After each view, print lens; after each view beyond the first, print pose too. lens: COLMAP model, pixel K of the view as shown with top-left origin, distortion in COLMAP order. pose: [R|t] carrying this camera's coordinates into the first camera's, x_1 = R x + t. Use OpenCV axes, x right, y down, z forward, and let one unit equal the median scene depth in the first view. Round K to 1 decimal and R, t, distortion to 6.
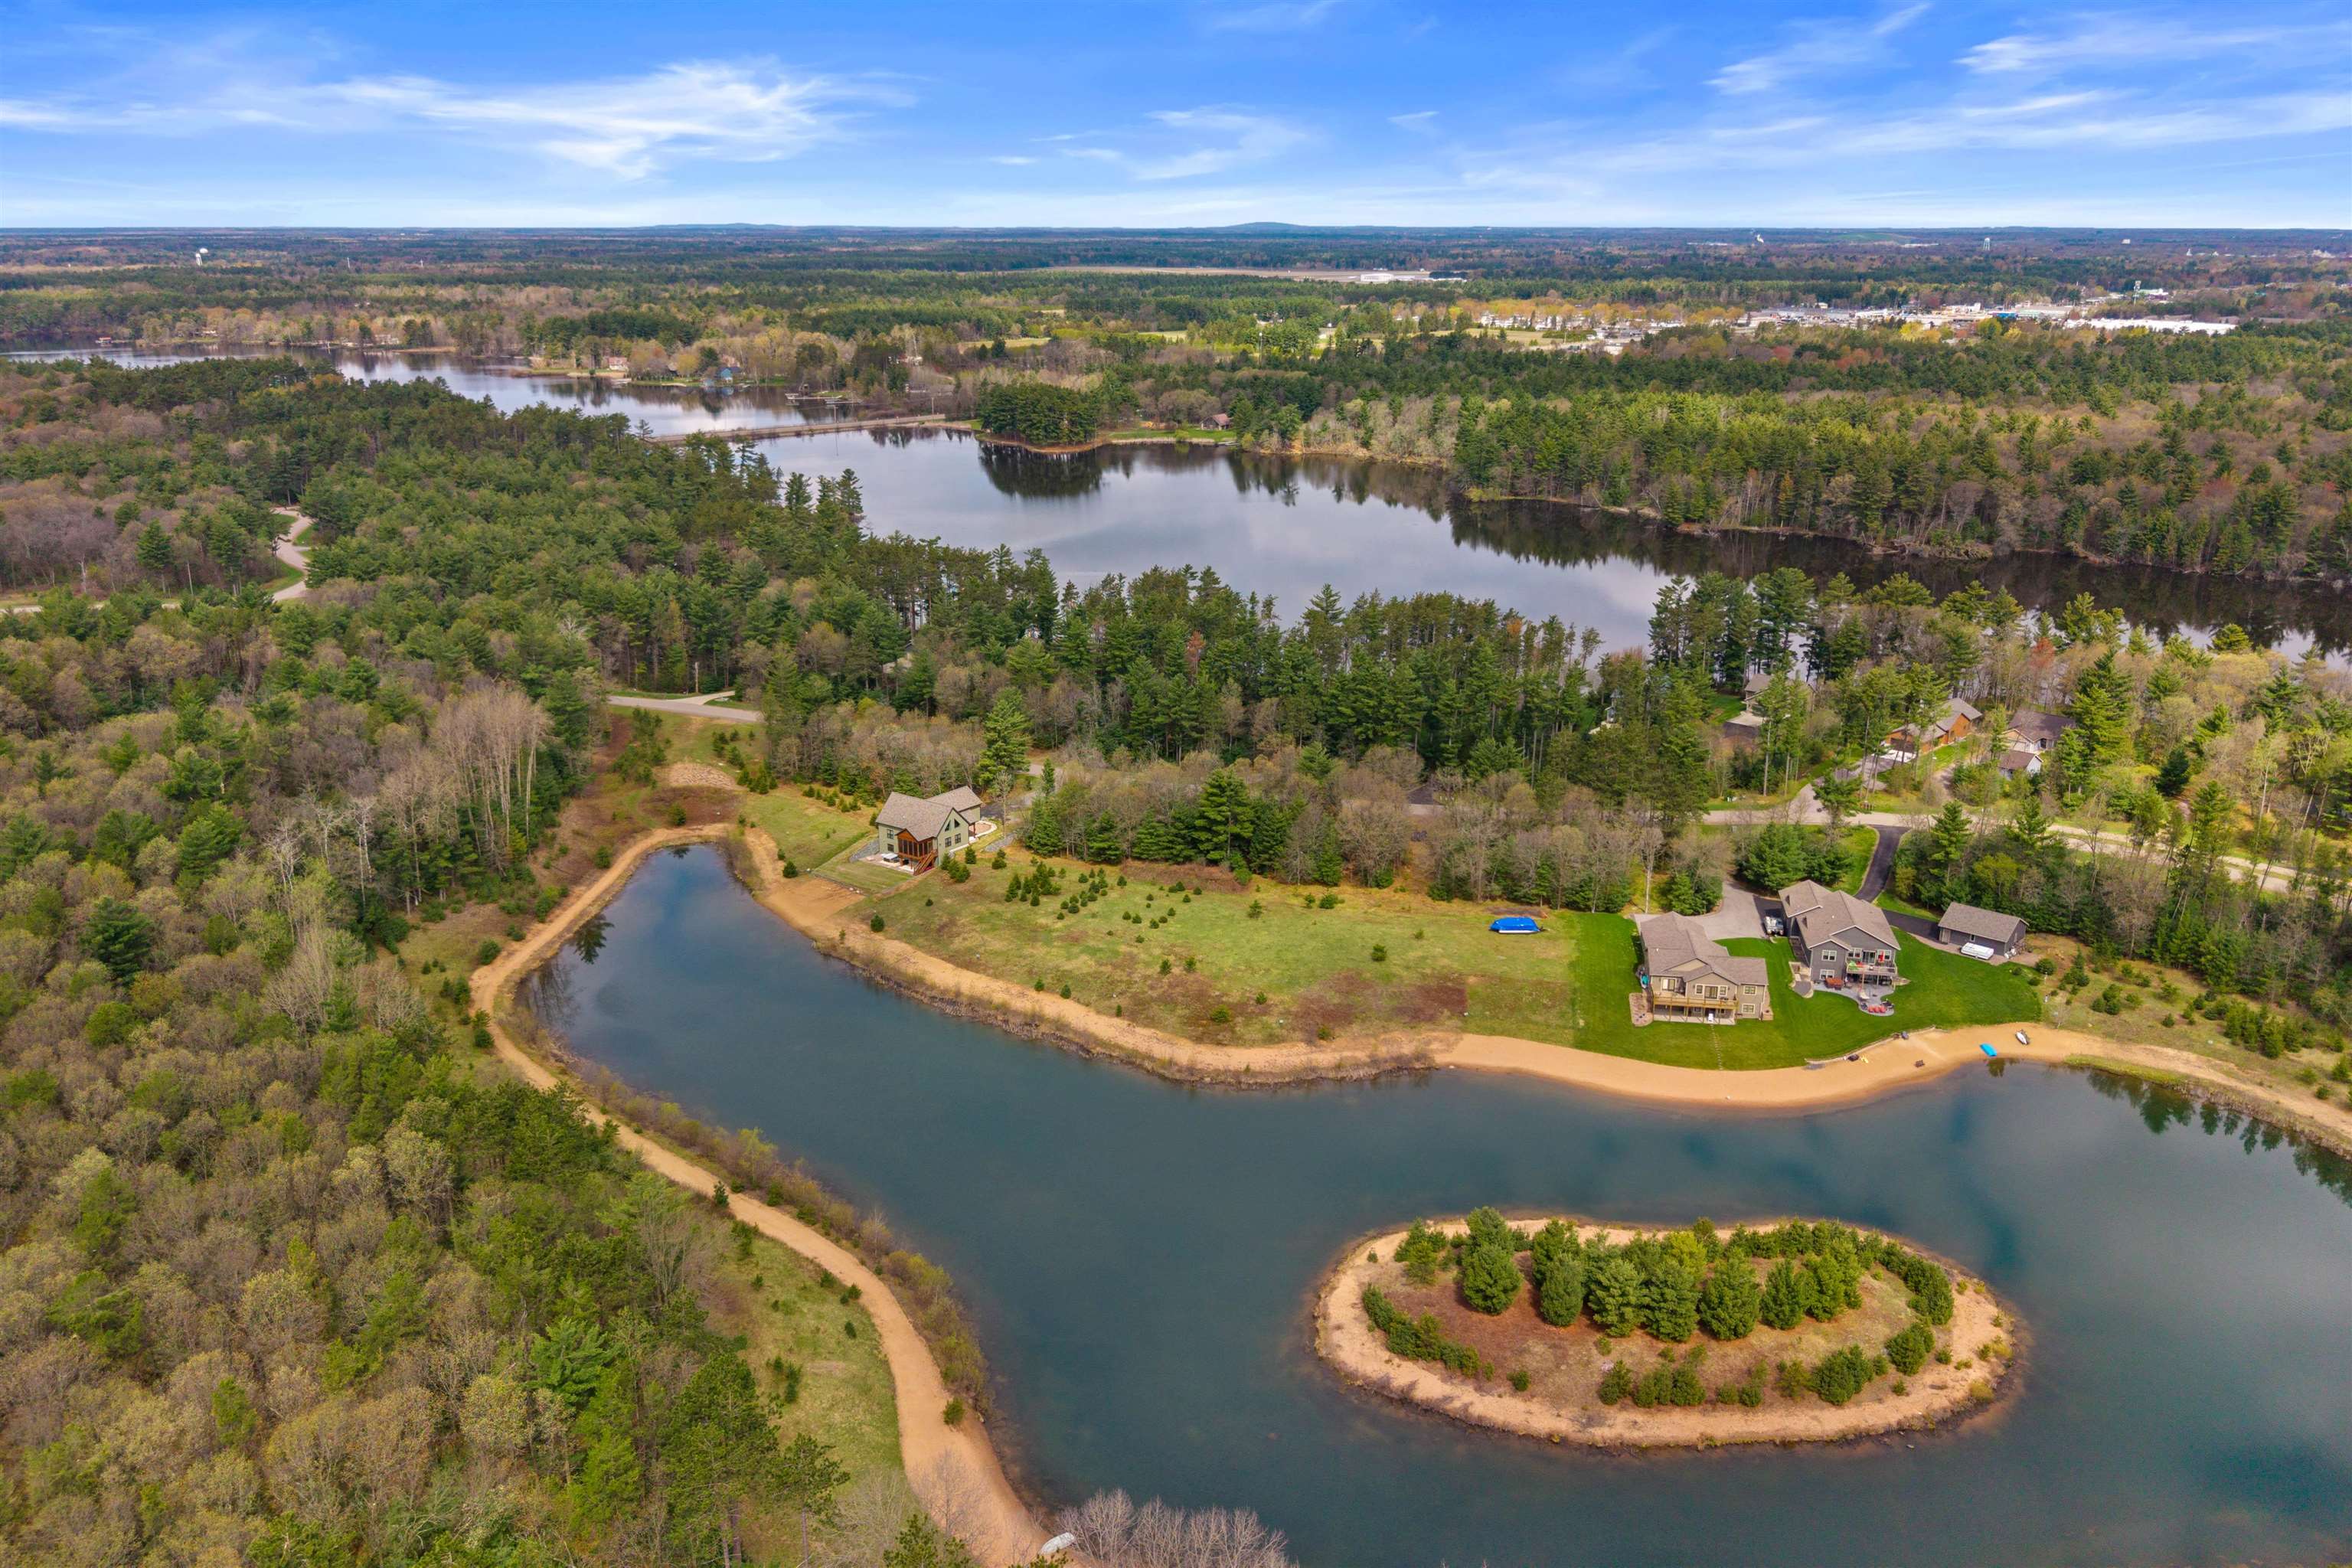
lens RADIAL K [[1848.5, 0, 1179.9], [0, 1848.5, 773.6], [0, 0, 1]] dist [0.145175, -0.354297]
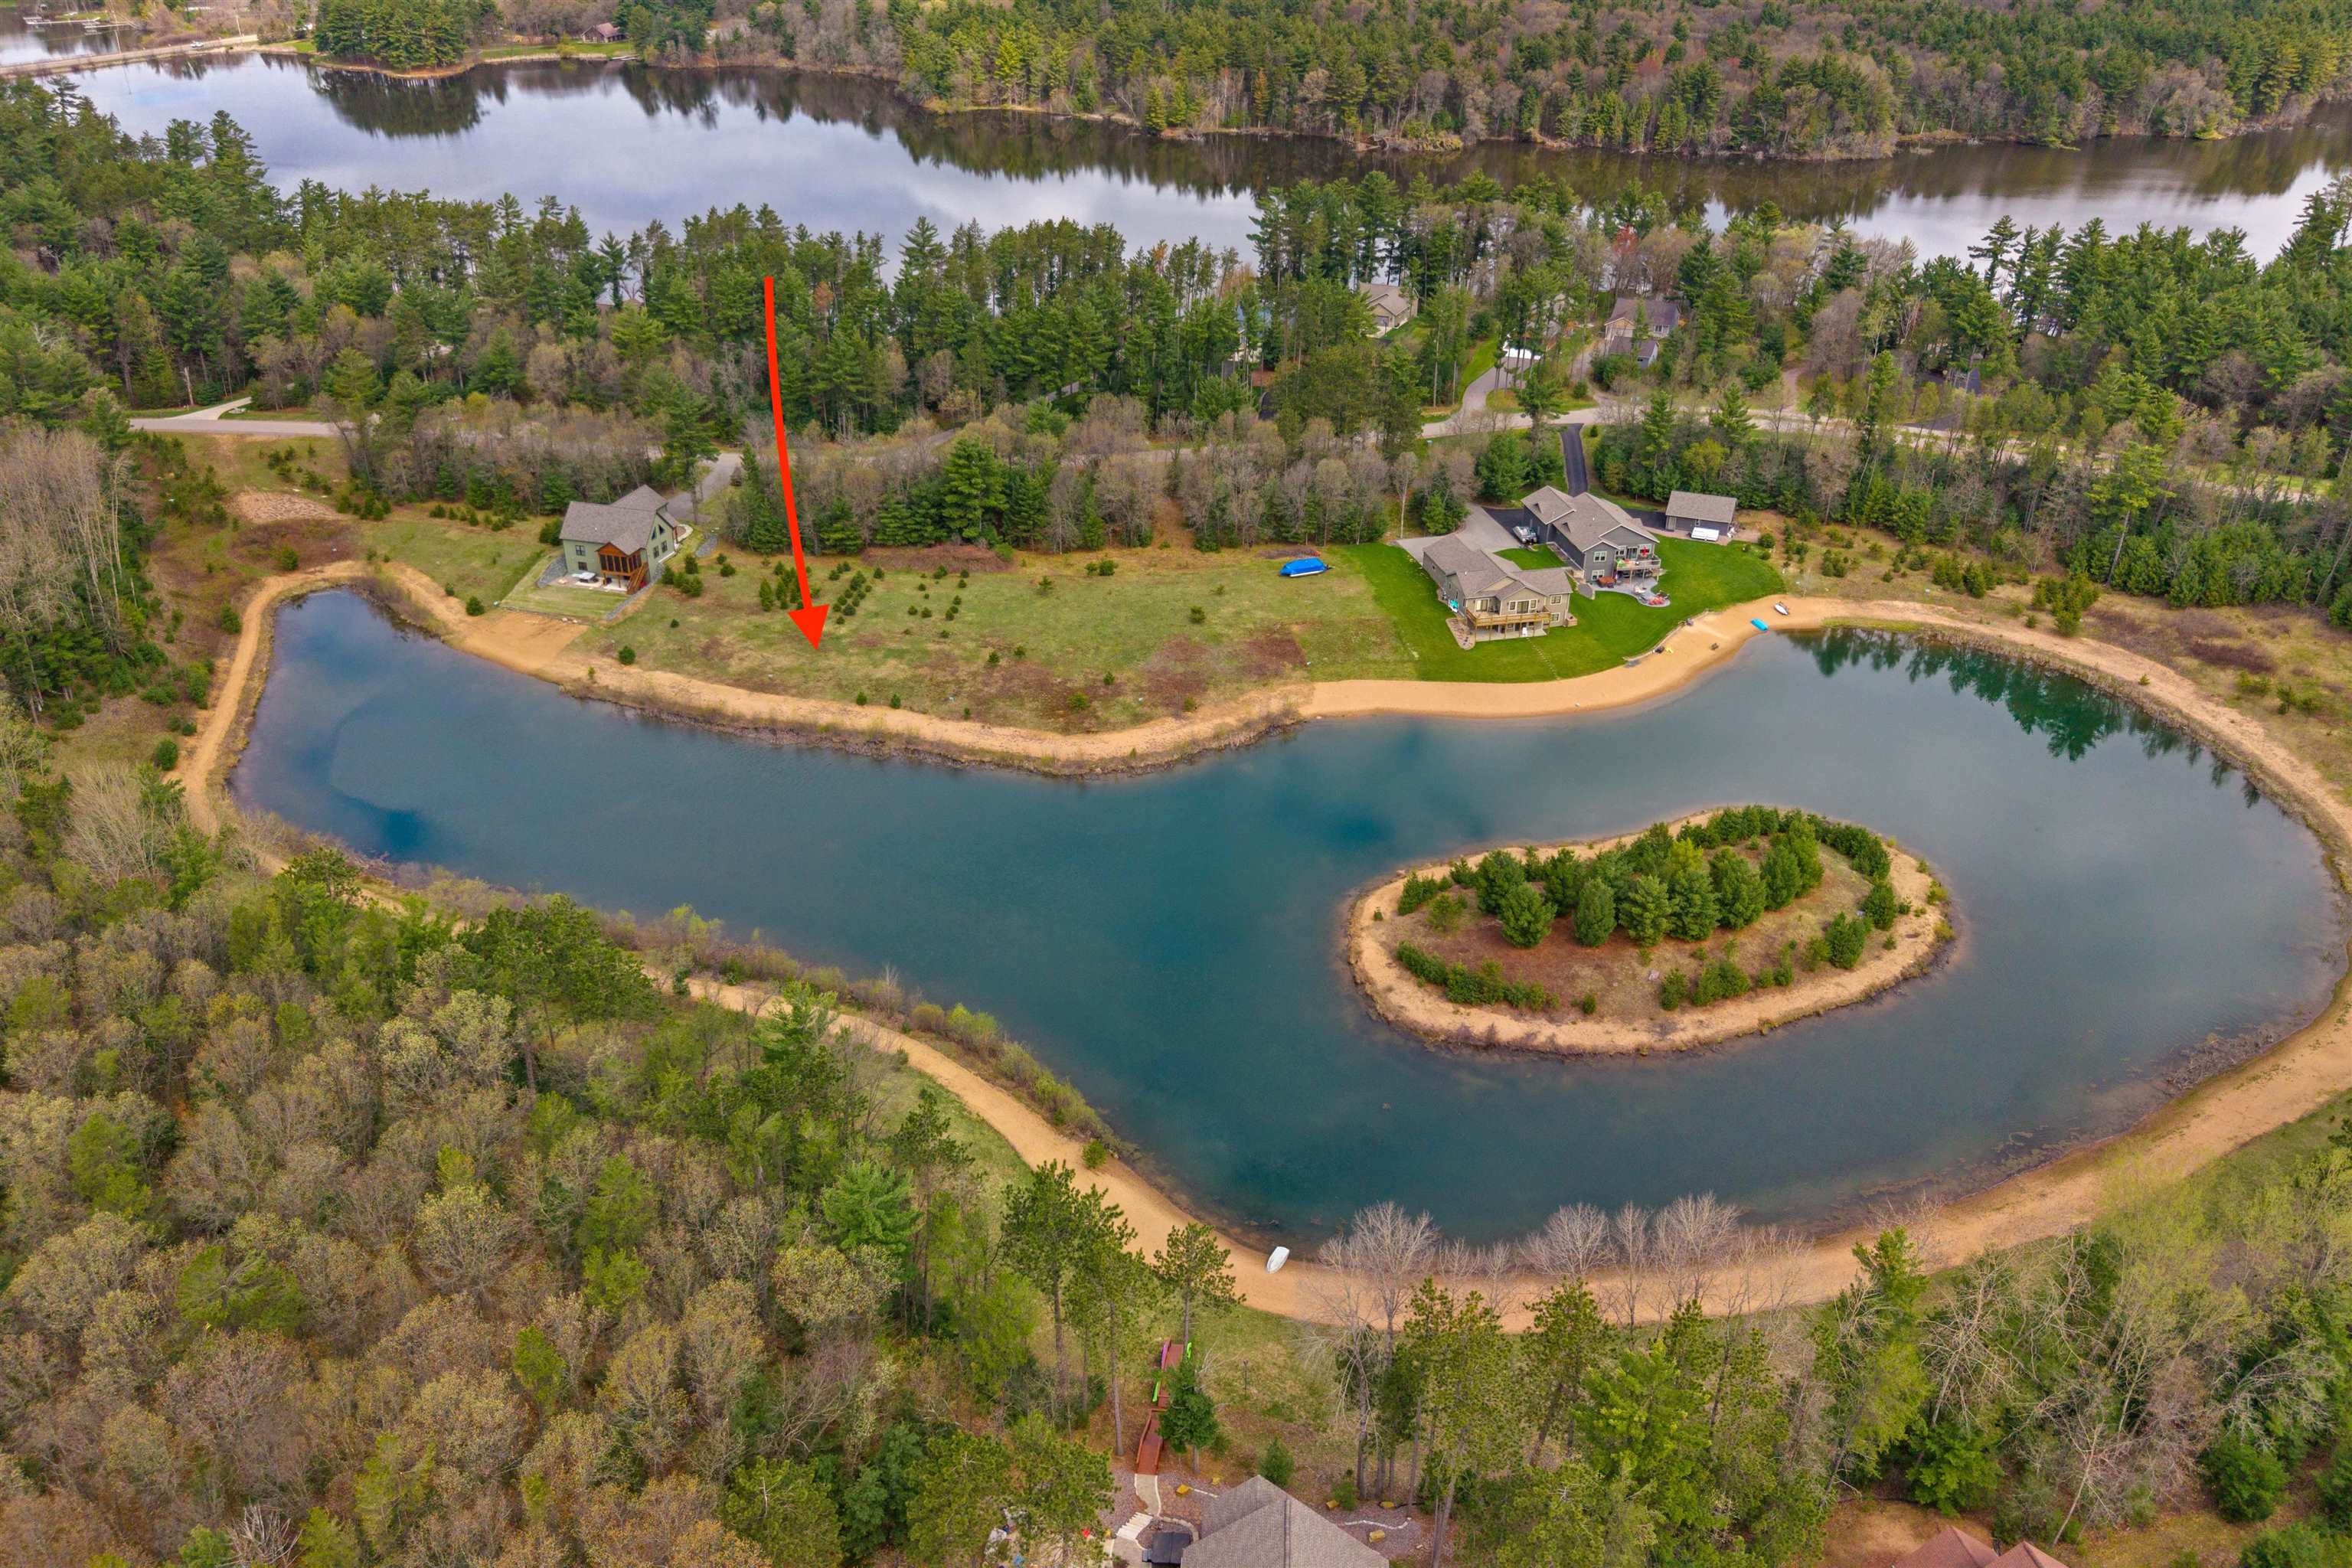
lens RADIAL K [[1859.3, 0, 1176.0], [0, 1859.3, 784.0], [0, 0, 1]] dist [0.032152, -0.048039]
pose [[0.936196, -0.162578, 0.311617, -0.190494], [0.097107, 0.971723, 0.215232, -0.022817], [-0.337797, -0.171239, 0.925511, 0.080676]]
